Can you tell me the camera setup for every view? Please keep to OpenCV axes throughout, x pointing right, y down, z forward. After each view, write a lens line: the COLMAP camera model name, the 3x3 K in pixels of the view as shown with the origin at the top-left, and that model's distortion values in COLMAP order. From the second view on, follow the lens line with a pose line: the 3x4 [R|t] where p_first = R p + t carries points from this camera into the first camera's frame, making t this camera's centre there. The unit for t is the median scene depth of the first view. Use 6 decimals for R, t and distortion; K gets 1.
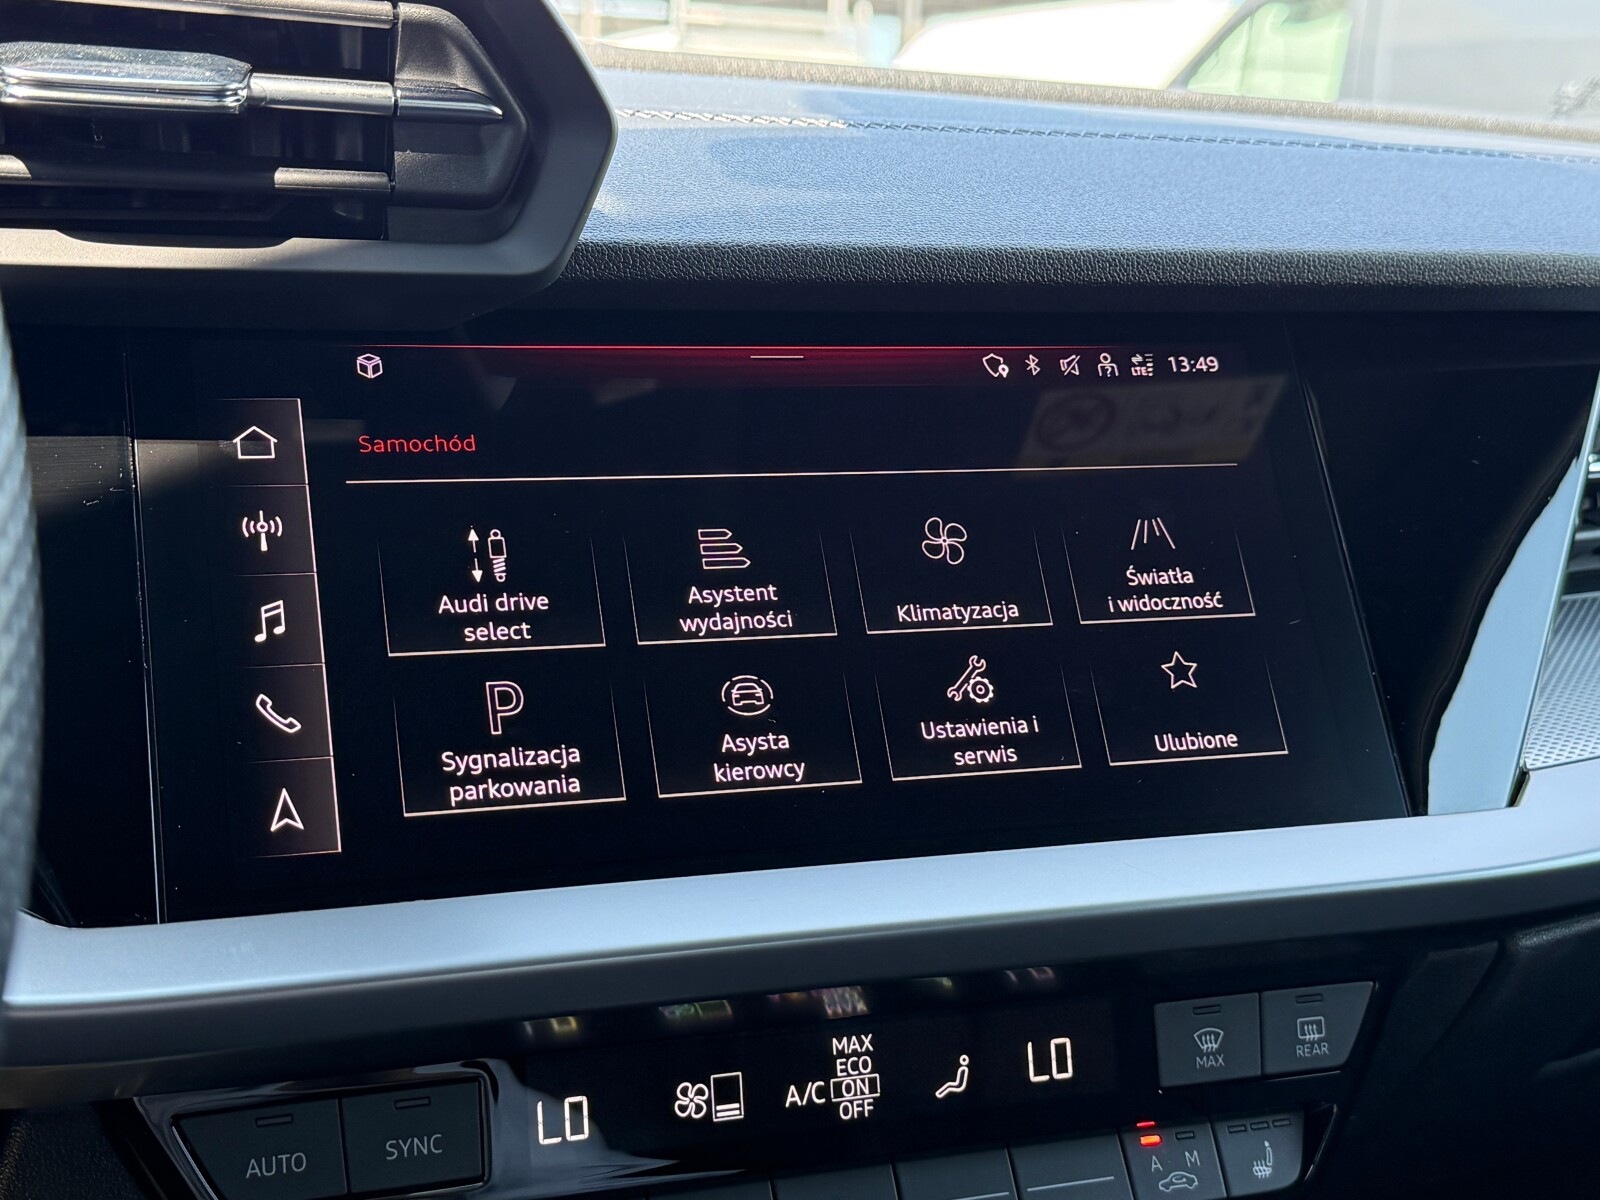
lens RADIAL K [[2203.4, 0, 800.1], [0, 2203.4, 599.9], [0, 0, 1]] dist [0.086561, 0.000000]
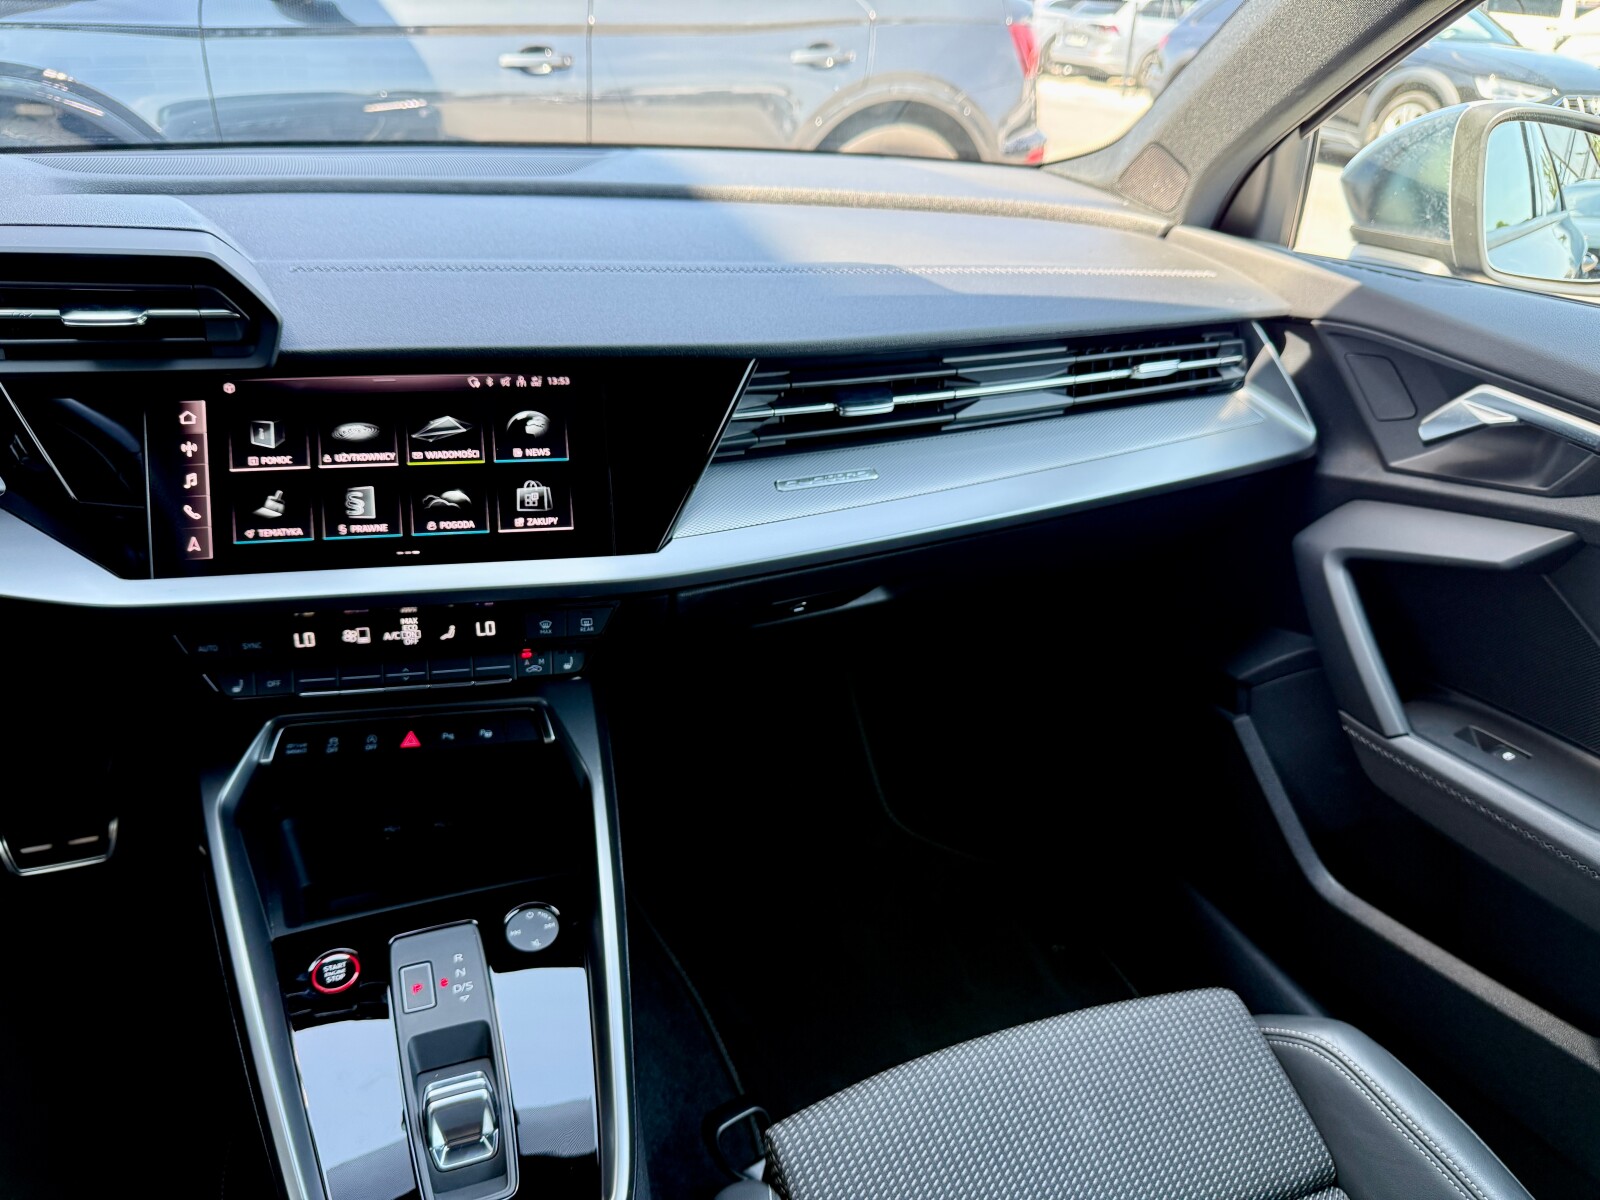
lens RADIAL K [[1137.9, 0, 803.1], [0, 1137.9, 606.2], [0, 0, 1]] dist [0.052797, -0.087178]
pose [[0.985908, 0.080631, -0.146577, 0.766530], [-0.032783, 0.952313, 0.303355, -0.303864], [0.164047, -0.294275, 0.941536, -0.369683]]
